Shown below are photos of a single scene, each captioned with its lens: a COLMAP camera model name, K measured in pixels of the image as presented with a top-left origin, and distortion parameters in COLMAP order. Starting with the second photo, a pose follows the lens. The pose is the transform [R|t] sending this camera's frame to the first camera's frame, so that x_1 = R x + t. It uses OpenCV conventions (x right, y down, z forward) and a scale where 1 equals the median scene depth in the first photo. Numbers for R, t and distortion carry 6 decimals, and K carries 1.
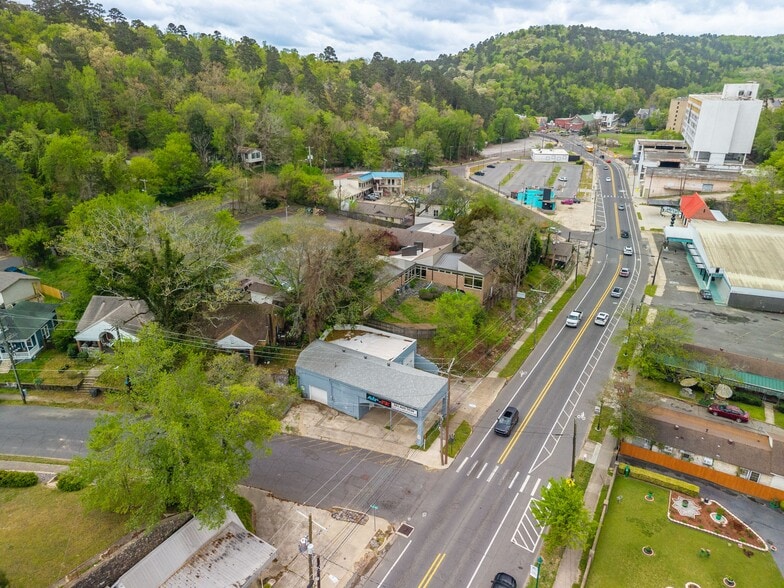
lens RADIAL K [[522.1, 0, 392.0], [0, 522.1, 294.0], [0, 0, 1]] dist [0.024347, -0.022810]
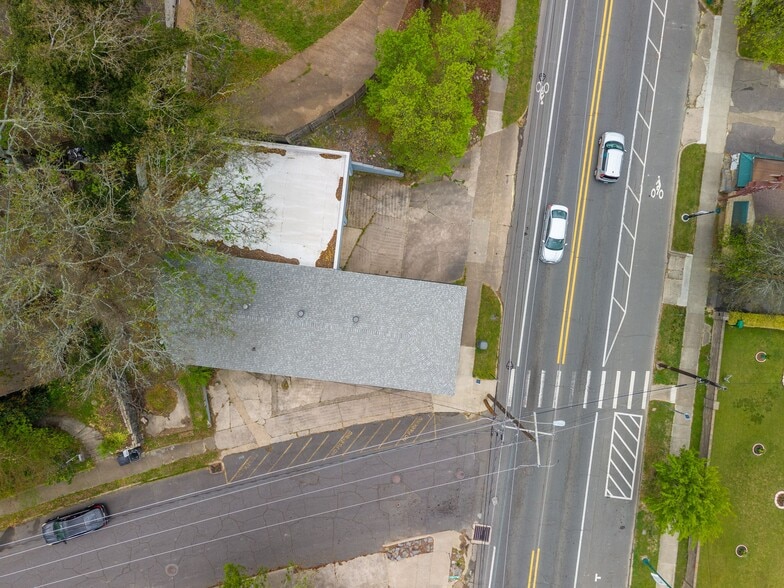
lens RADIAL K [[522.1, 0, 392.0], [0, 522.1, 294.0], [0, 0, 1]] dist [0.024347, -0.022810]
pose [[0.914530, -0.404338, 0.012031, 0.020716], [0.140824, 0.346115, 0.927563, -0.235922], [-0.379213, -0.846590, 0.373473, 0.572576]]
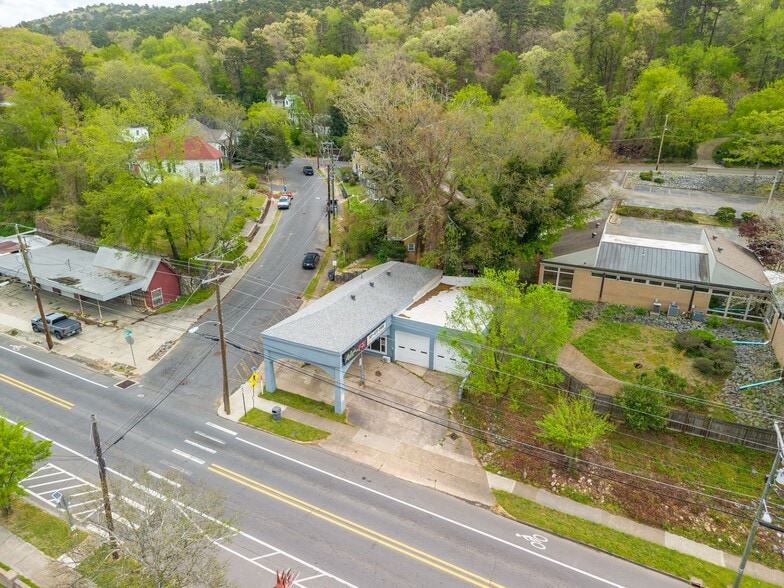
lens RADIAL K [[522.1, 0, 392.0], [0, 522.1, 294.0], [0, 0, 1]] dist [0.024347, -0.022810]
pose [[0.081346, 0.366515, -0.926849, 0.443049], [-0.395482, 0.865460, 0.307529, -0.068962], [0.914865, 0.341536, 0.215352, 0.629055]]
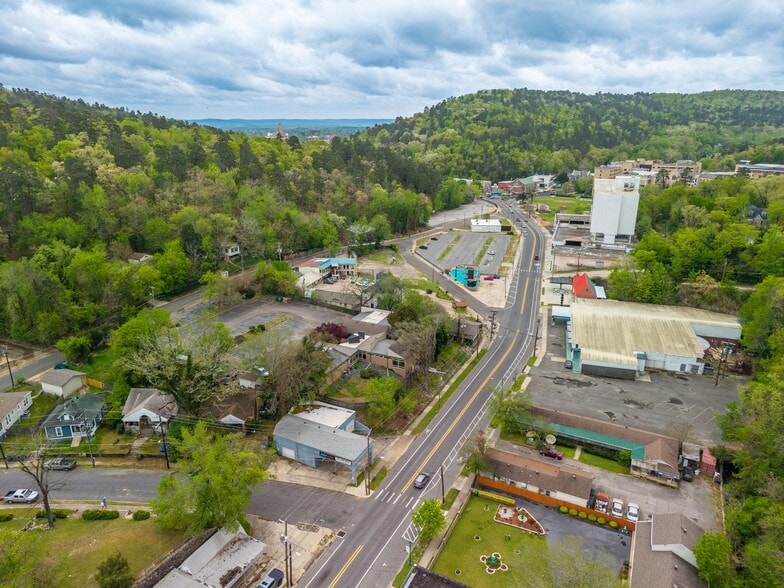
lens RADIAL K [[522.1, 0, 392.0], [0, 522.1, 294.0], [0, 0, 1]] dist [0.024347, -0.022810]
pose [[0.997885, -0.021890, 0.061204, 0.055546], [0.026244, 0.997112, -0.071272, -0.110091], [-0.059467, 0.072728, 0.995577, -0.414582]]
